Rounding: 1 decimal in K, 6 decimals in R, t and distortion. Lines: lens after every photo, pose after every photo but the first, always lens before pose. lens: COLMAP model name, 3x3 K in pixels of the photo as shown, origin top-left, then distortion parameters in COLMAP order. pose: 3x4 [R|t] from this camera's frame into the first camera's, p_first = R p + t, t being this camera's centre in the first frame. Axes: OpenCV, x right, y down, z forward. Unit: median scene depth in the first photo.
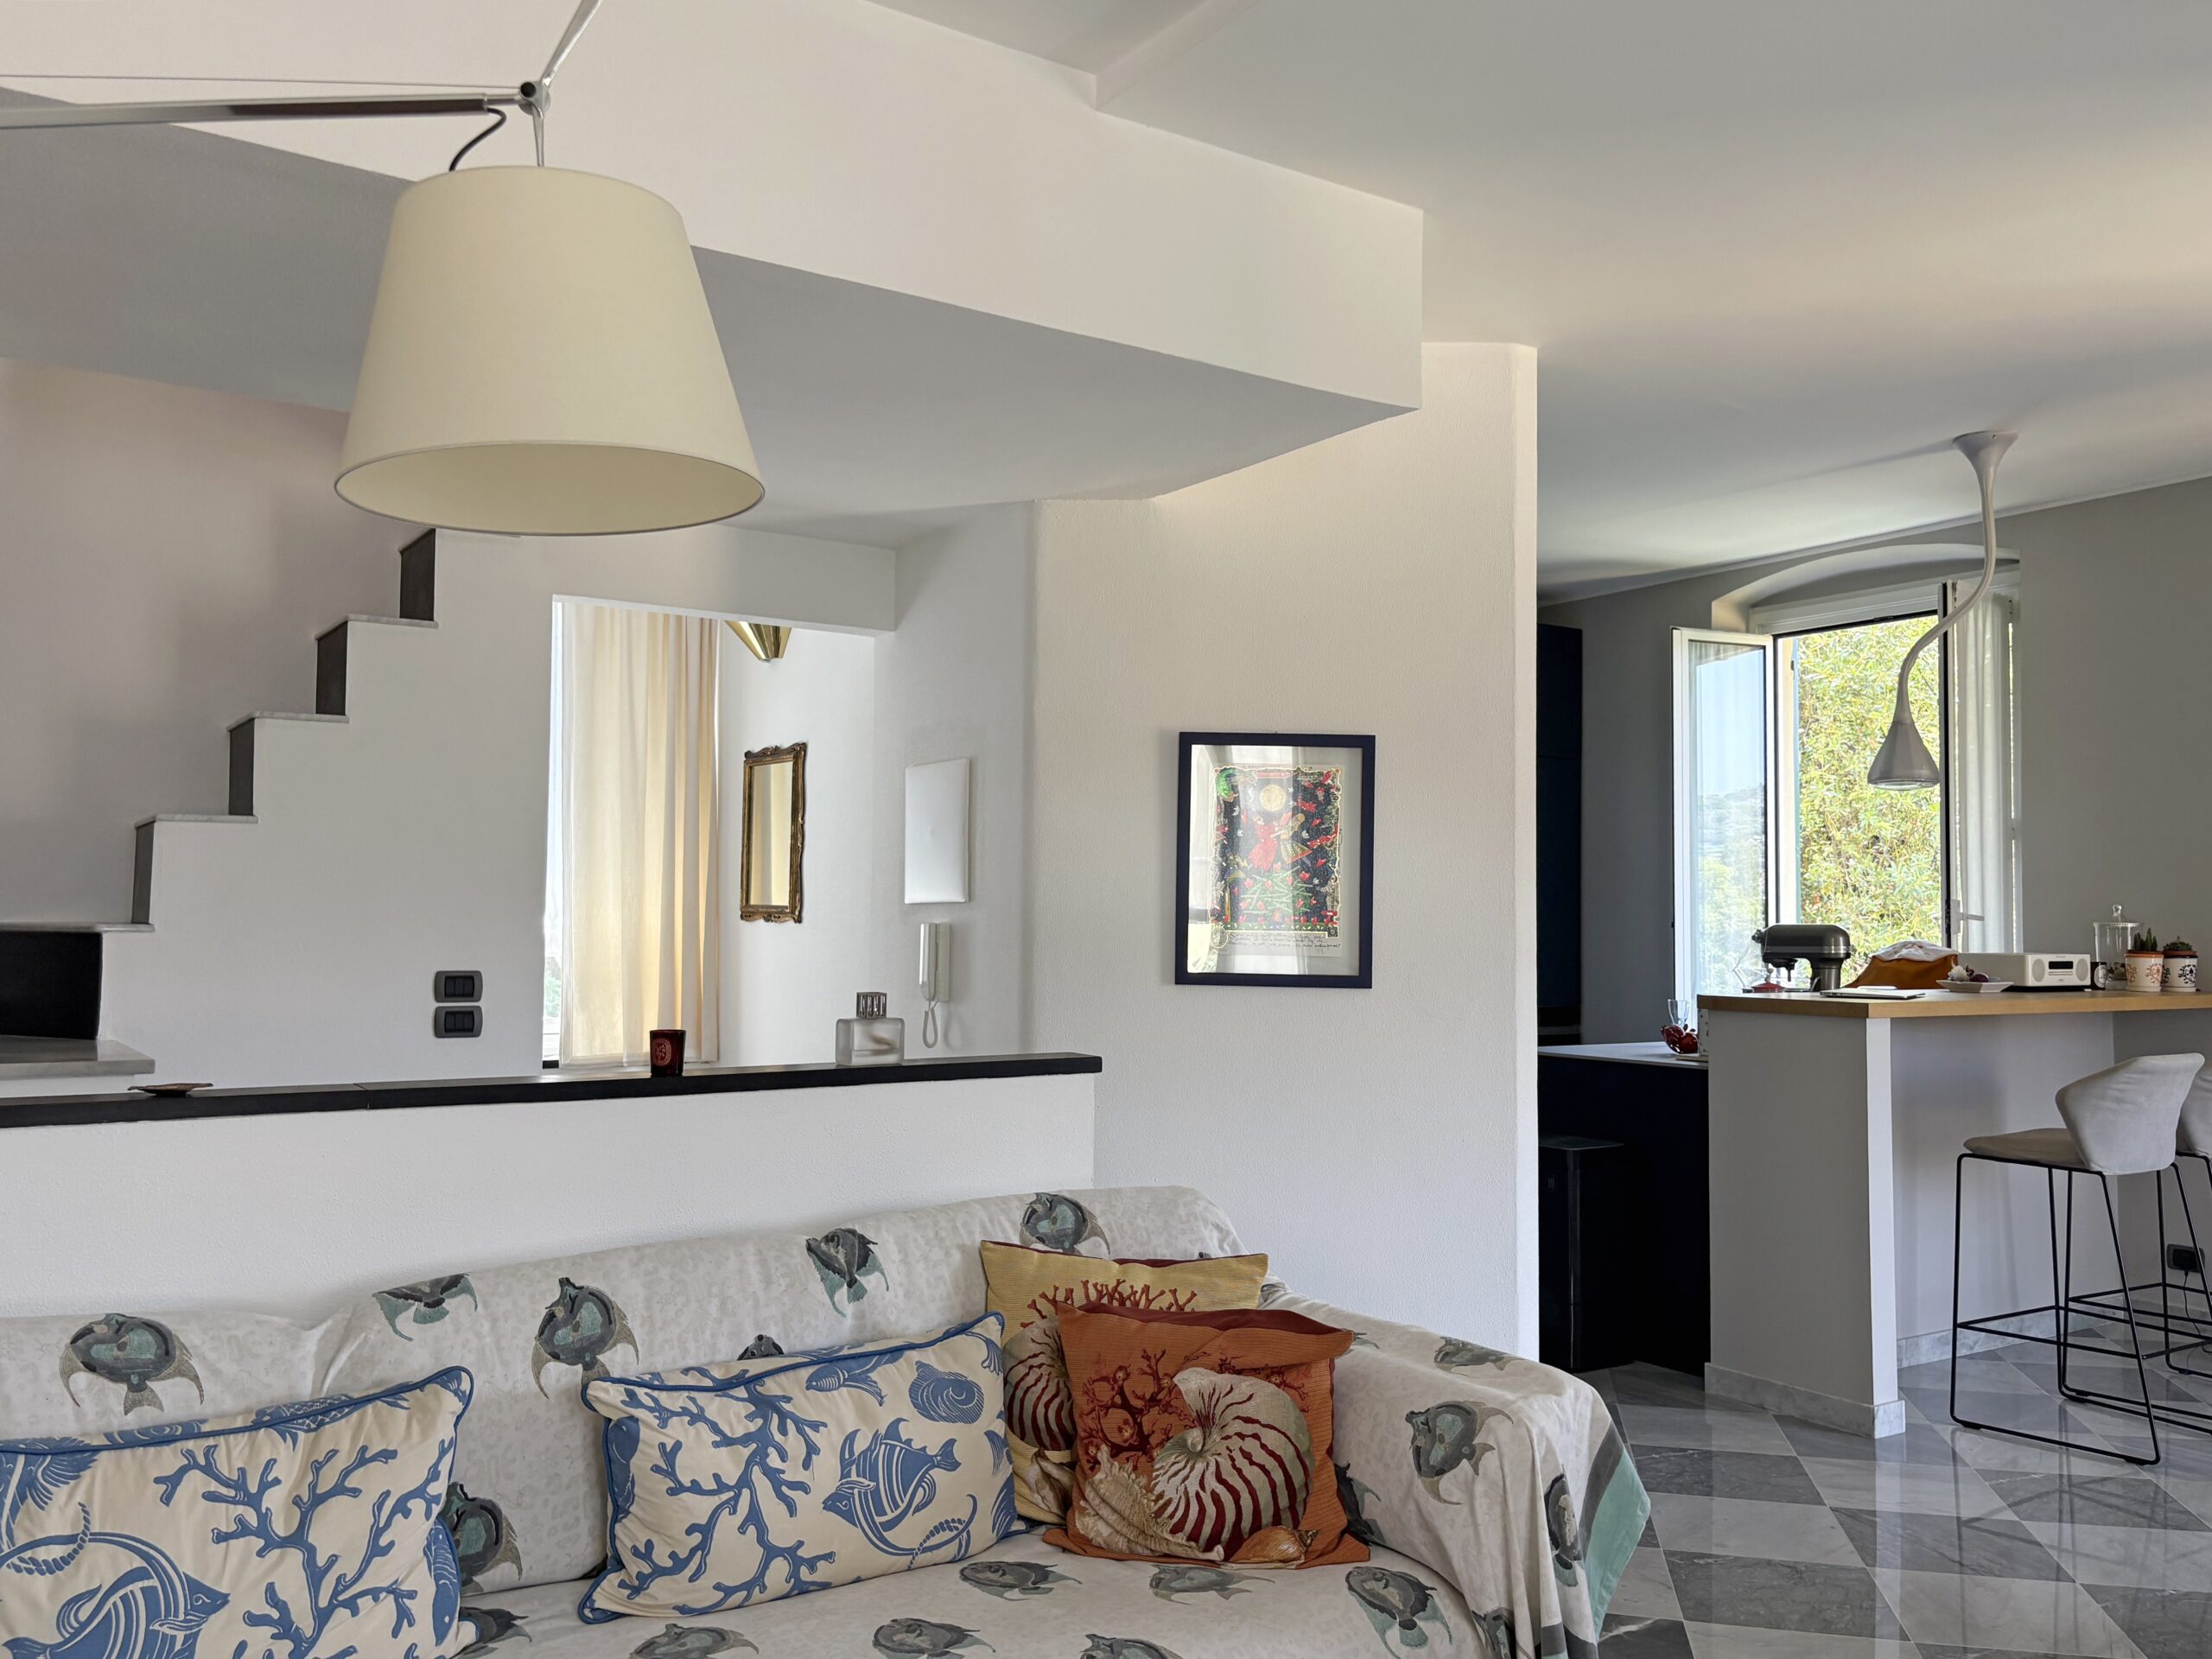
lens RADIAL K [[1798.3, 0, 1136.6], [0, 1798.3, 832.6], [0, 0, 1]] dist [0.055188, -0.003265]
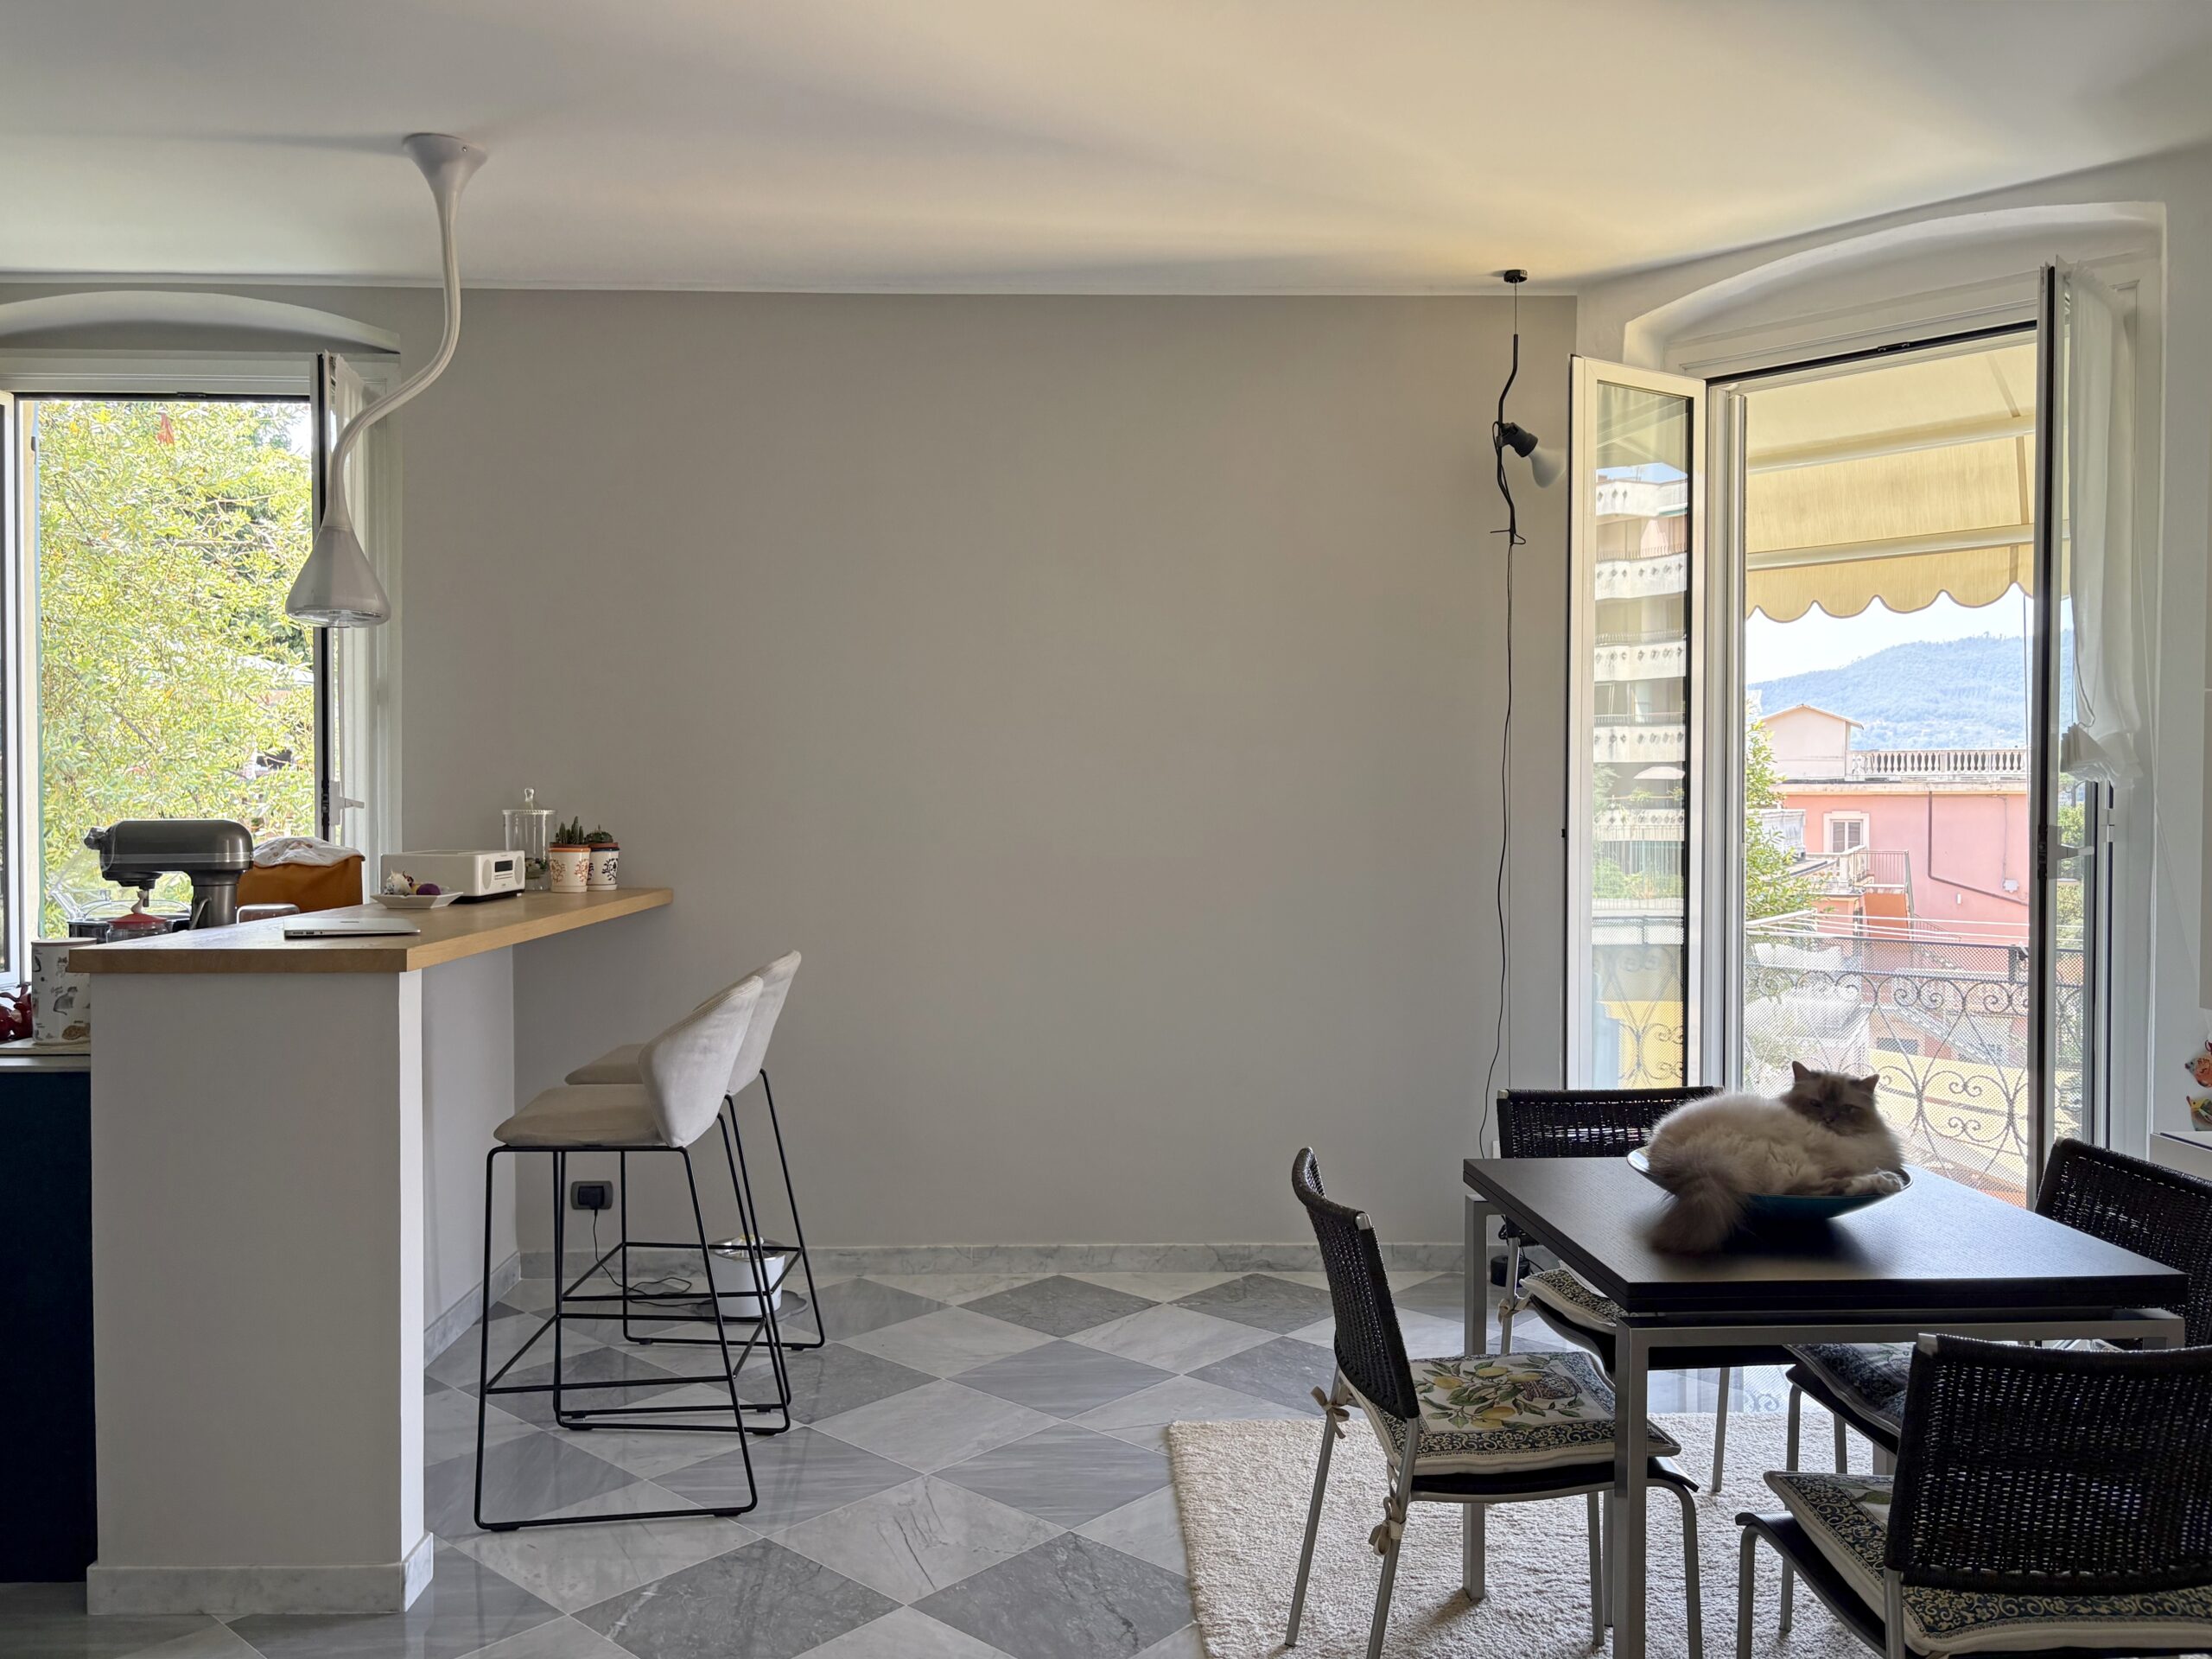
lens RADIAL K [[1703.5, 0, 1108.2], [0, 1703.5, 834.5], [0, 0, 1]] dist [0.055042, -0.069438]
pose [[0.526948, -0.024329, 0.849549, 0.015537], [-0.040380, 0.997745, 0.053619, 0.008835], [-0.848938, -0.062559, 0.524777, 0.394750]]
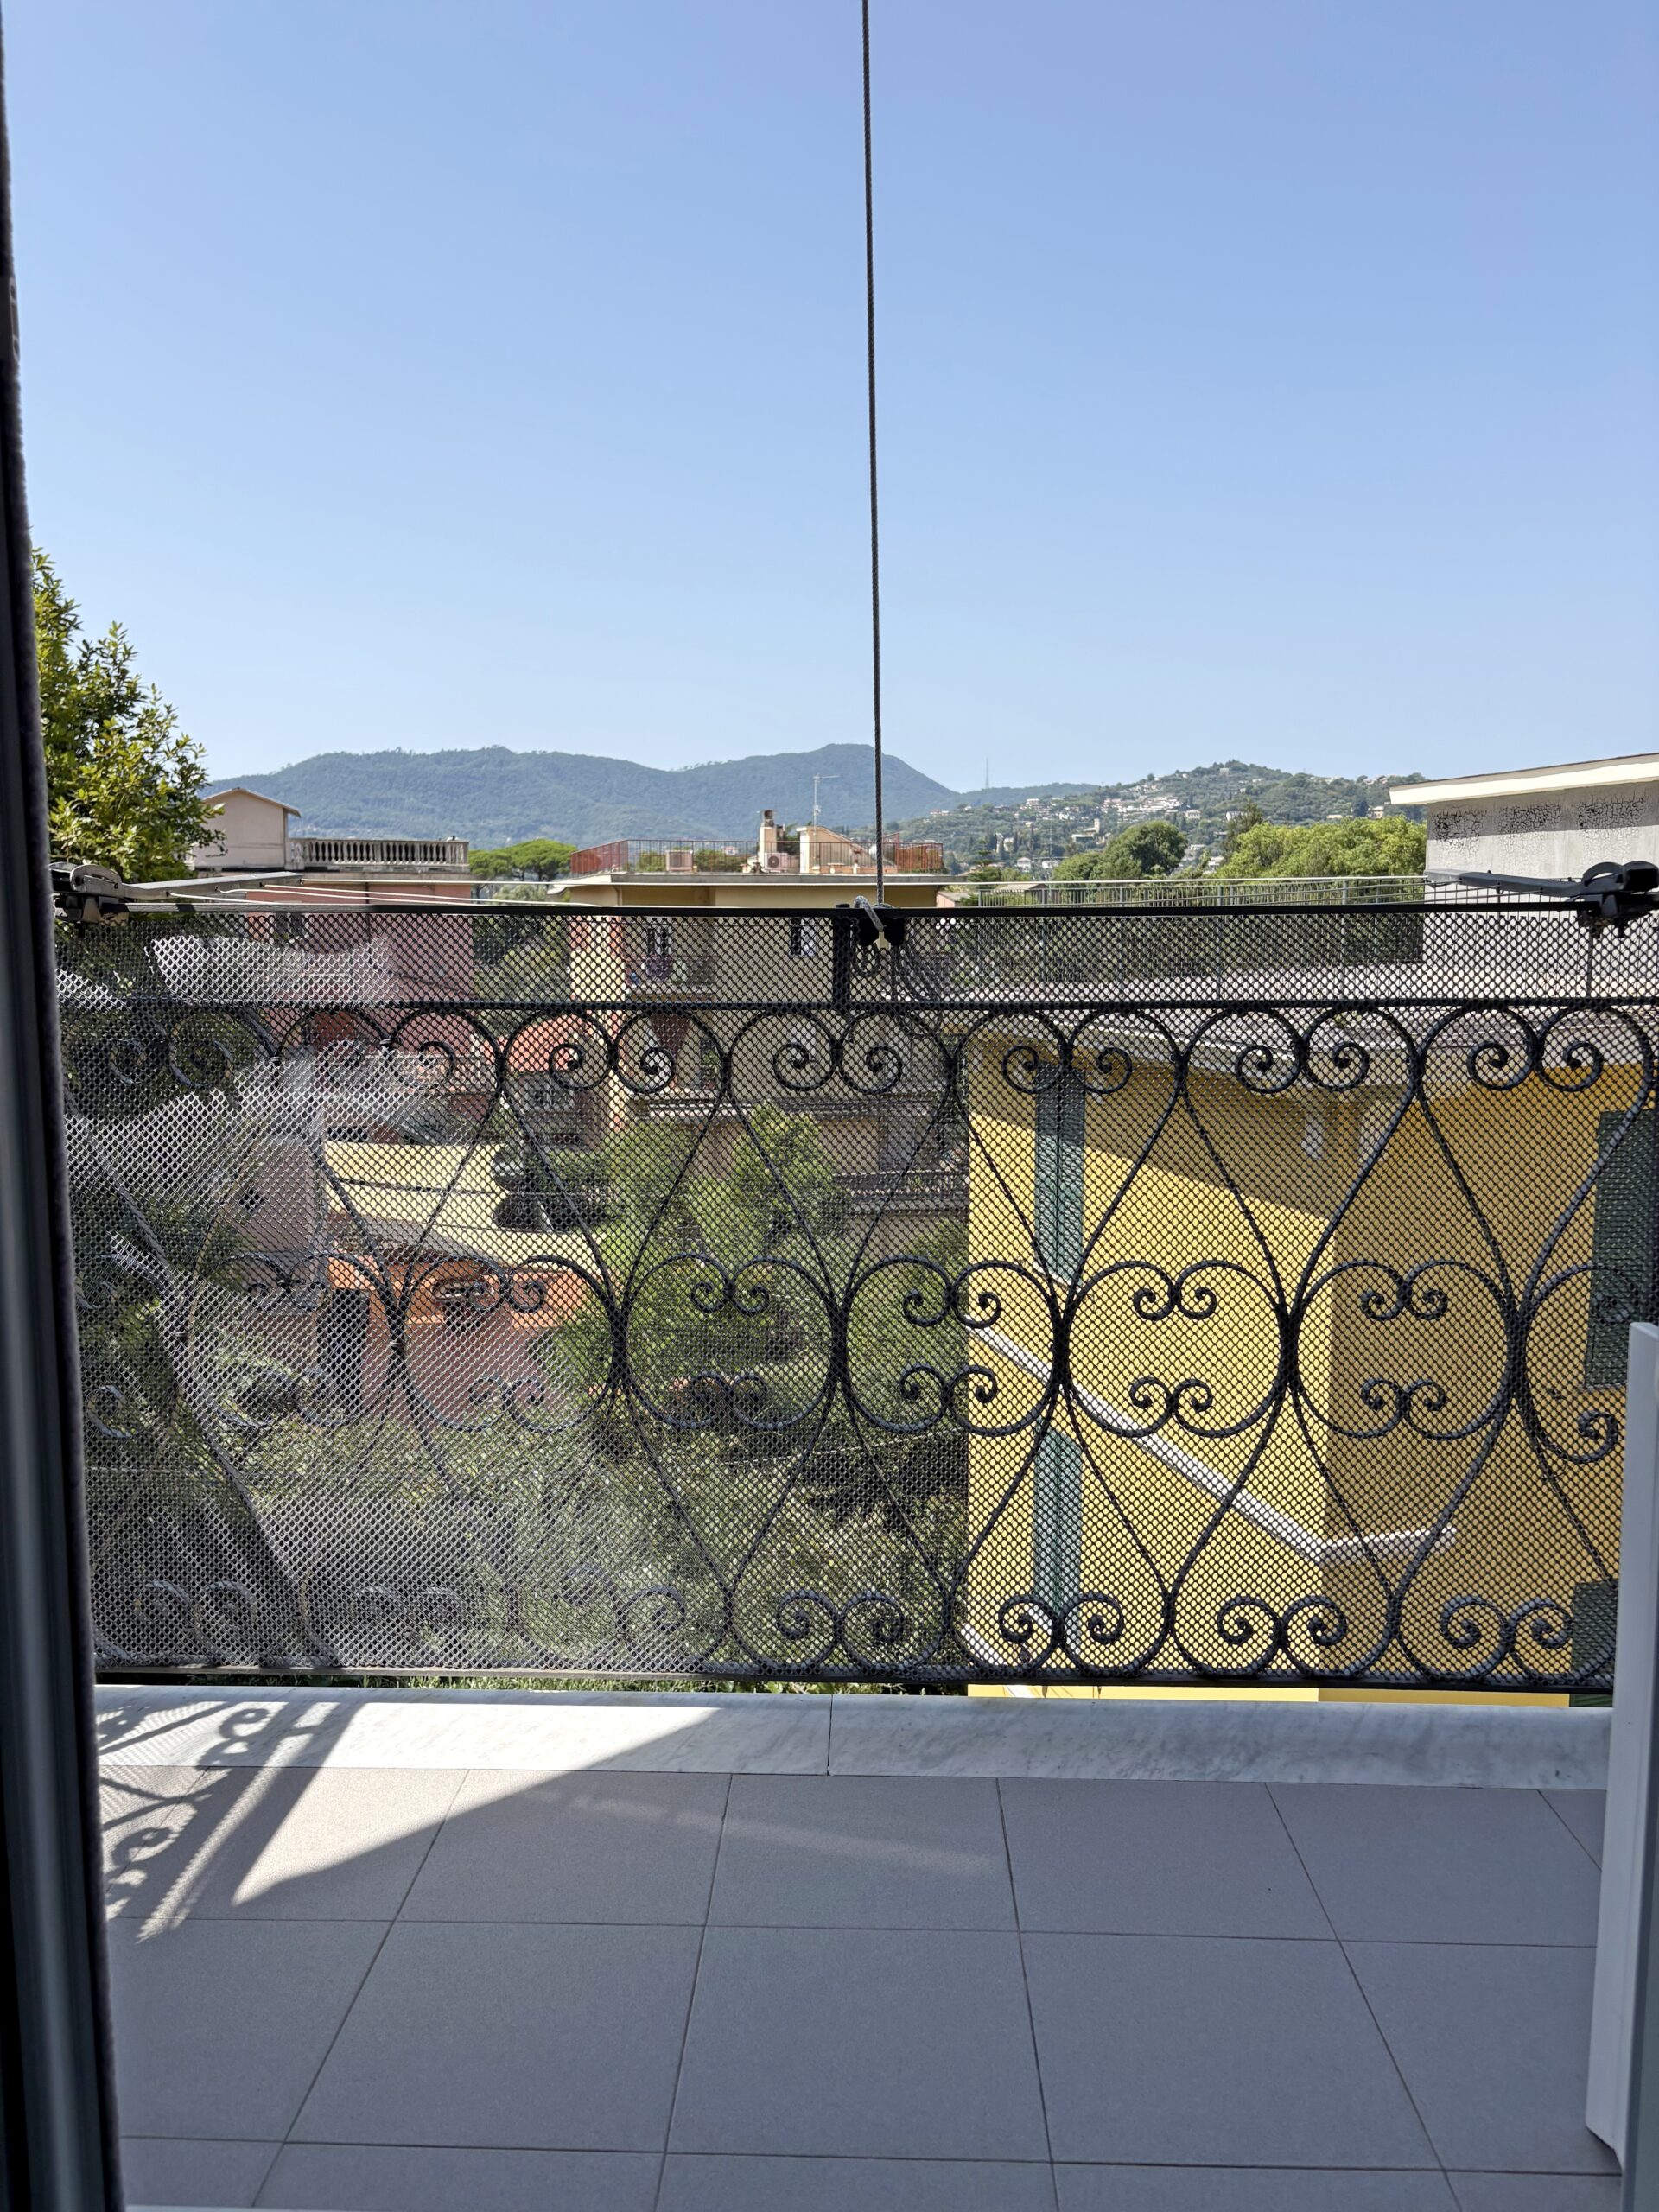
lens RADIAL K [[1663.9, 0, 836.6], [0, 1663.9, 1168.7], [0, 0, 1]] dist [0.007324, 0.002076]
pose [[-0.166732, -0.161575, 0.972674, 0.752918], [-0.055653, 0.986452, 0.154324, 0.101454], [-0.984430, -0.028402, -0.173466, 0.521983]]
